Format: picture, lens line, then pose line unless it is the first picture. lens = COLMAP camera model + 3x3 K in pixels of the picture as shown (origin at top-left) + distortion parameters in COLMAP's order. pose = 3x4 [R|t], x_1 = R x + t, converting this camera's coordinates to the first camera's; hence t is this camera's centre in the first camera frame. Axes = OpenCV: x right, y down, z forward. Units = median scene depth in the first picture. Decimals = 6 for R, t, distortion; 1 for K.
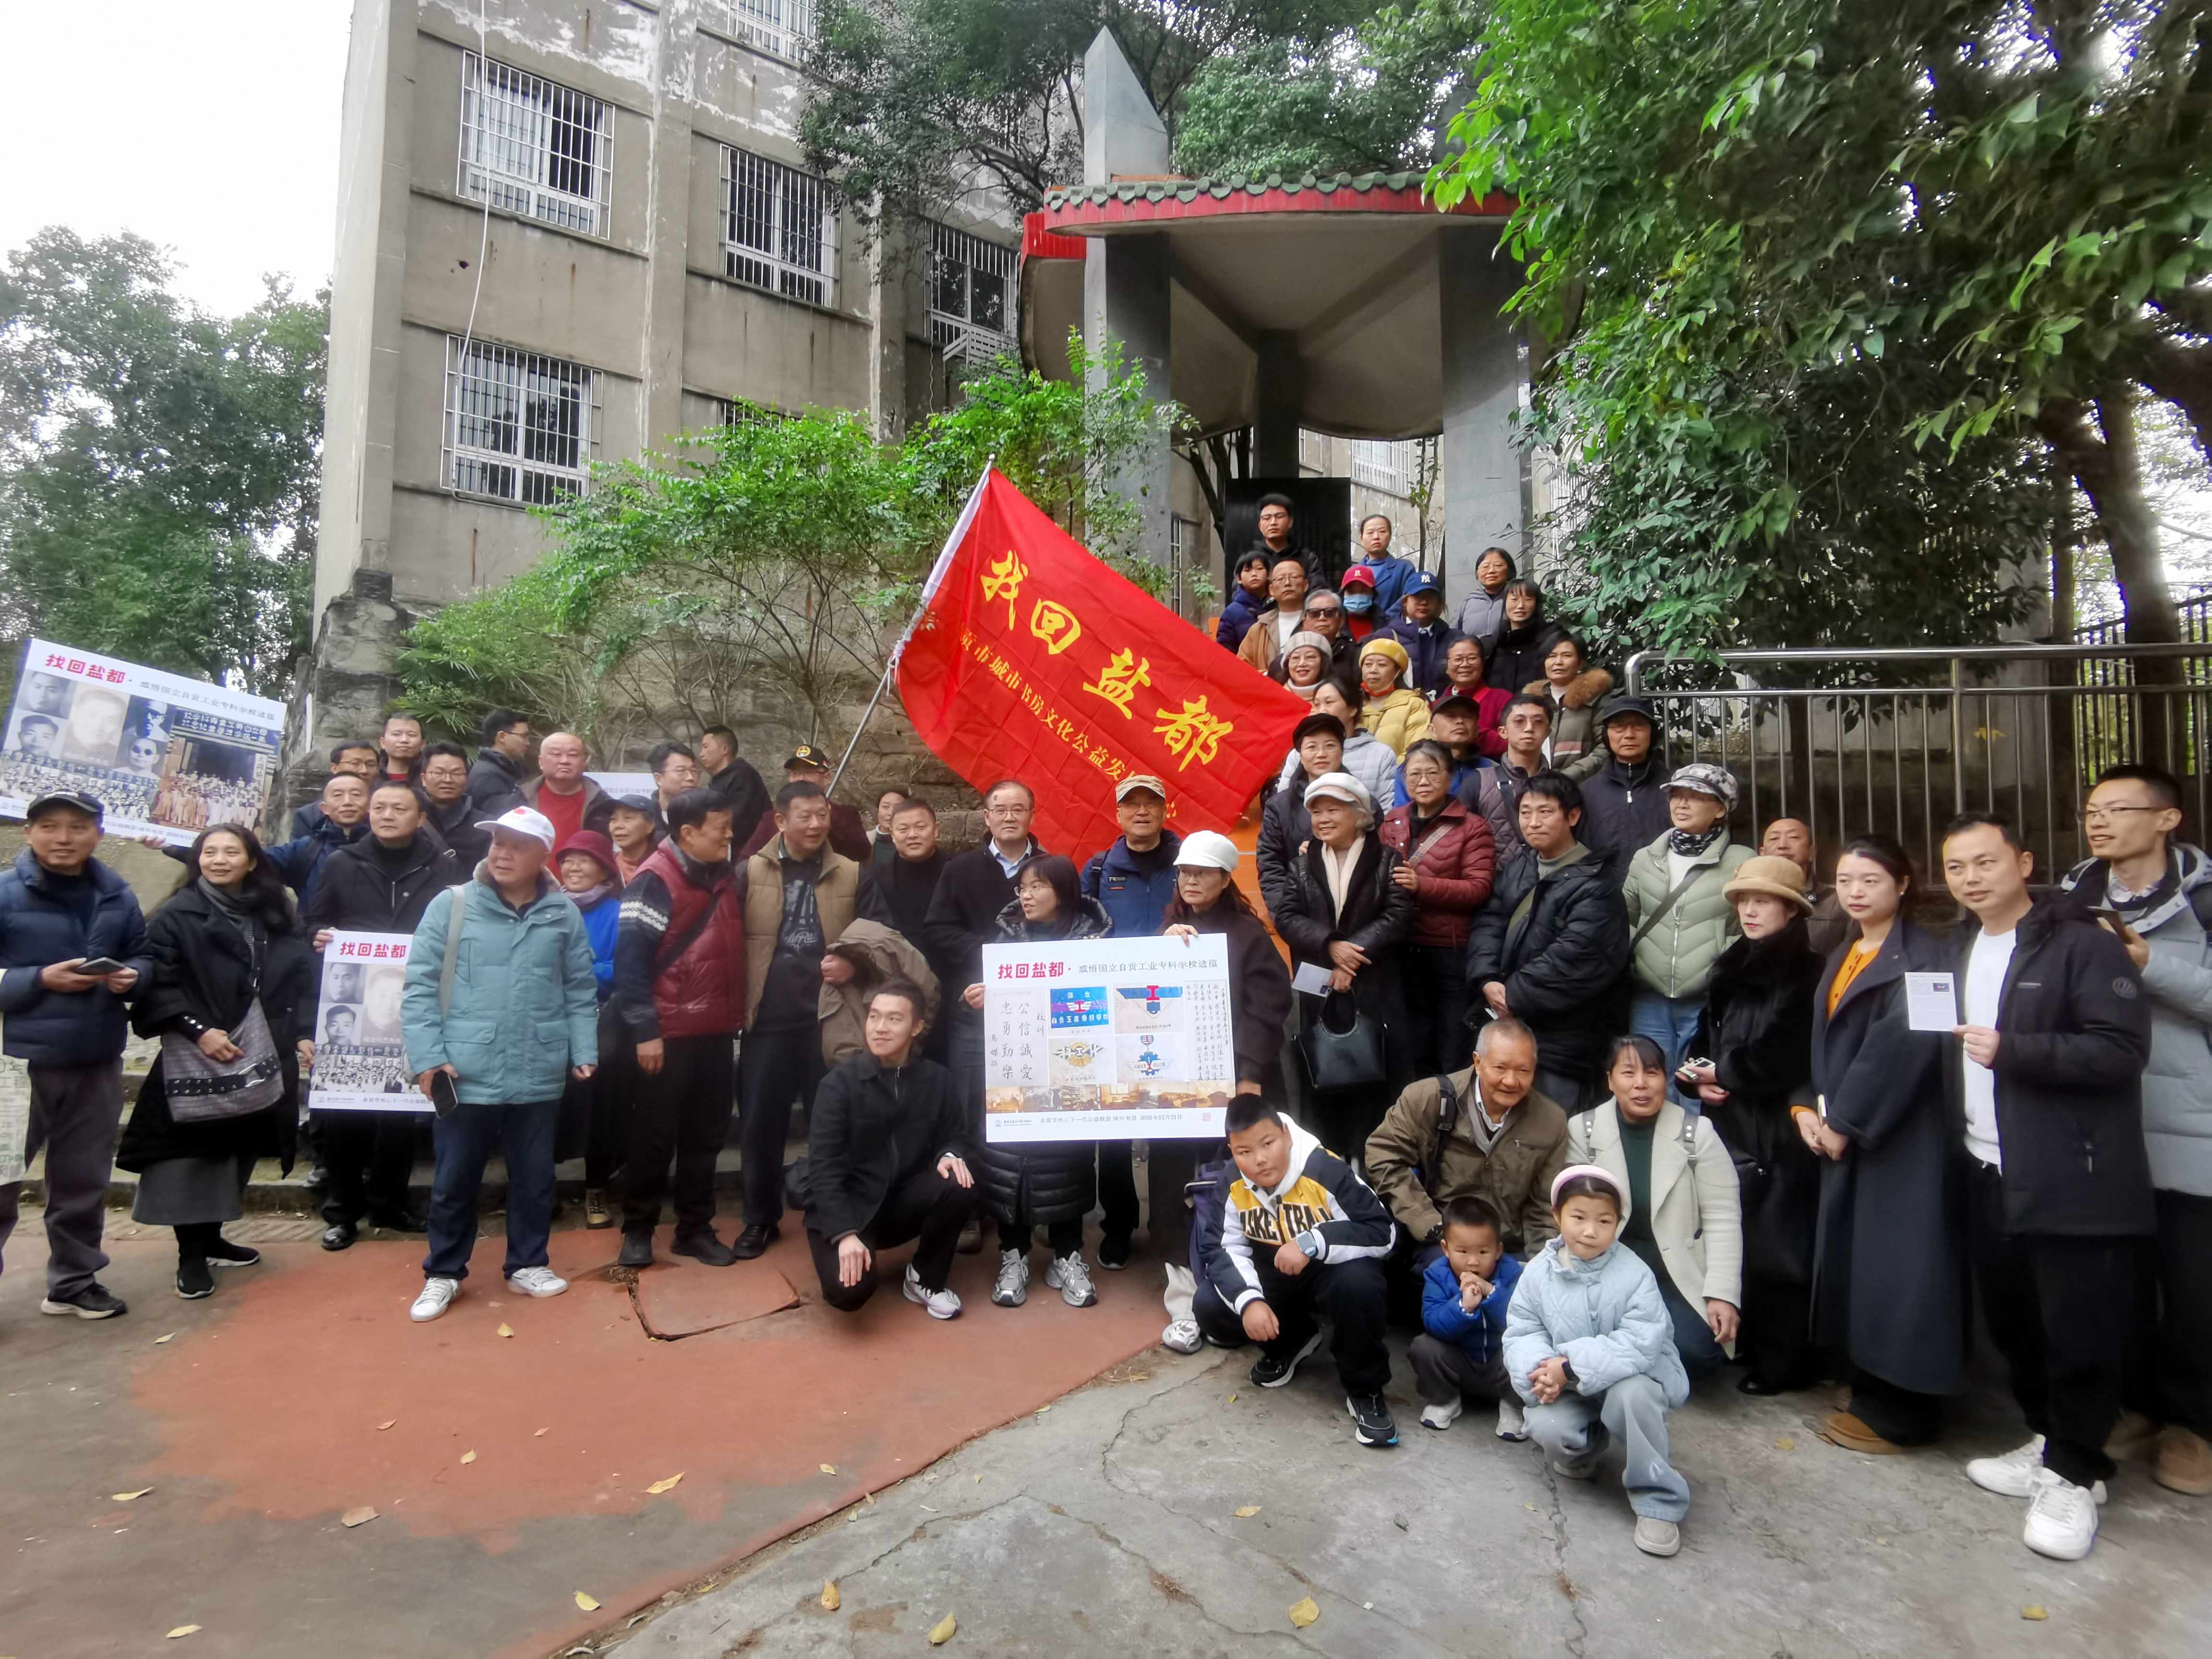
lens RADIAL K [[1222.3, 0, 1106.0], [0, 1222.3, 829.5], [0, 0, 1]] dist [-0.002275, 0.000482]
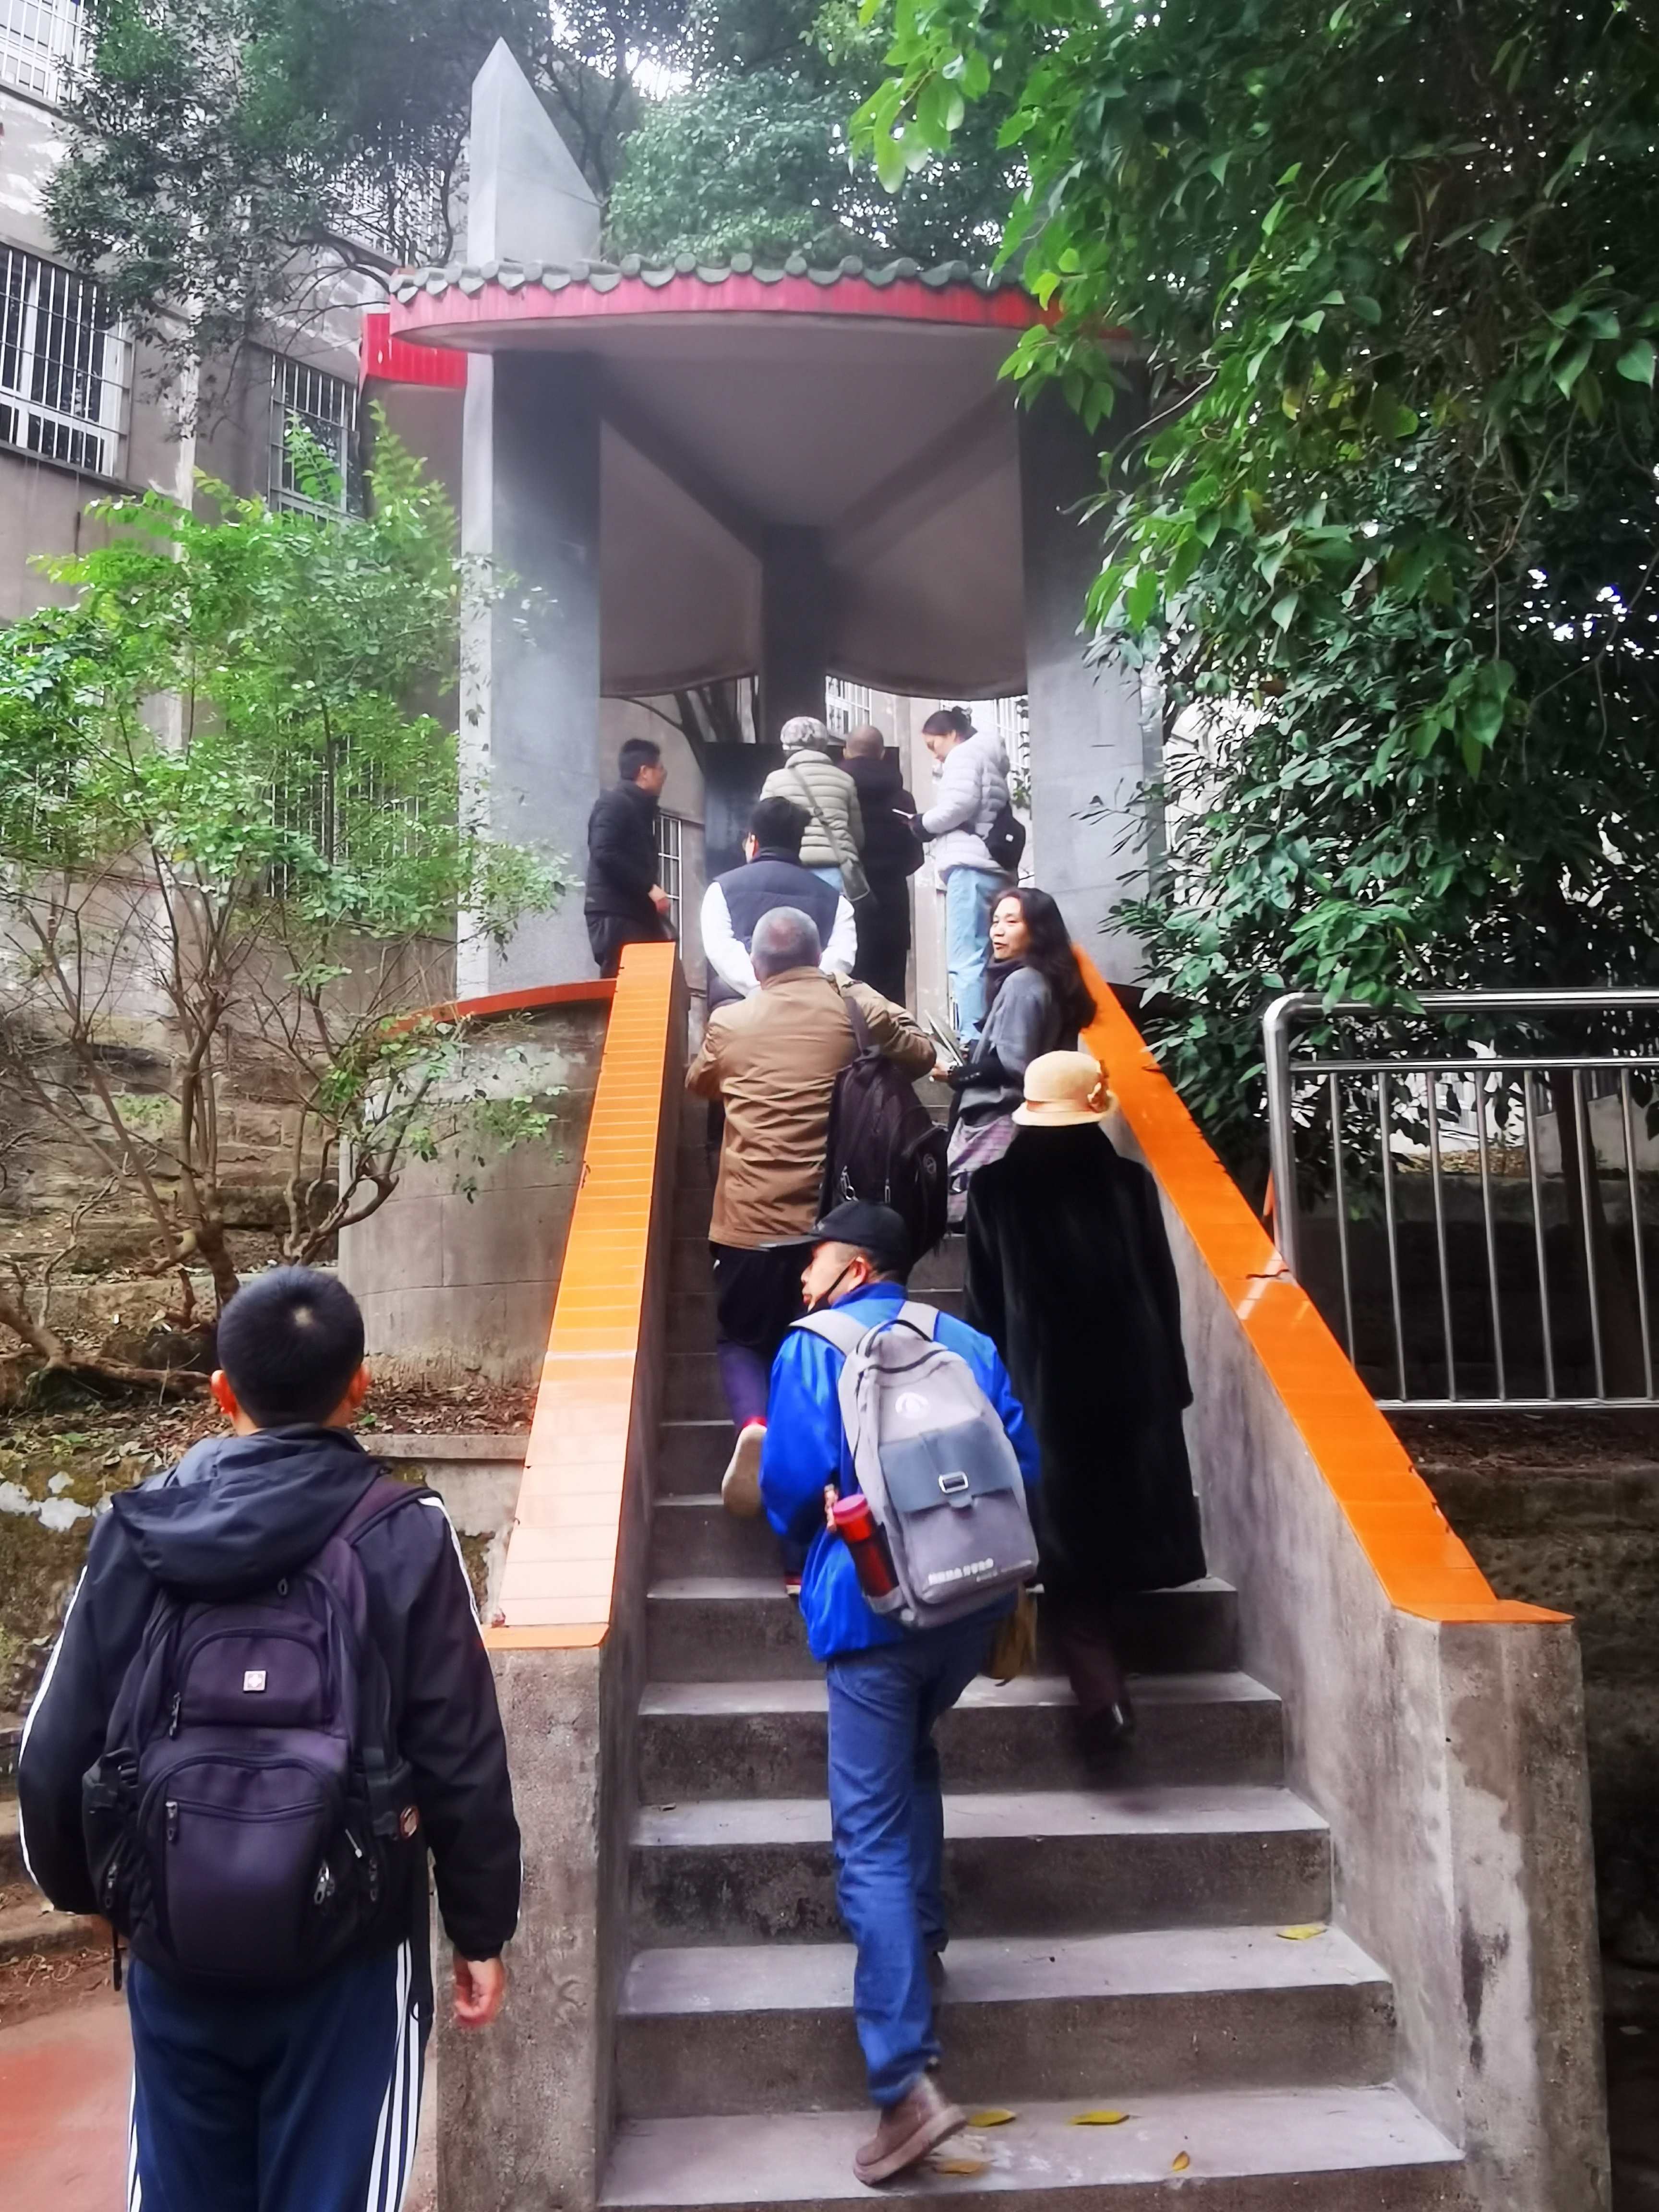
lens RADIAL K [[1765.4, 0, 829.5], [0, 1765.4, 1106.0], [0, 0, 1]] dist [0.074790, -0.101713]
pose [[0.994527, 0.000513, 0.104482, 0.078878], [0.010000, 0.994930, -0.100069, -0.007549], [-0.104004, 0.100566, 0.989480, 0.119657]]
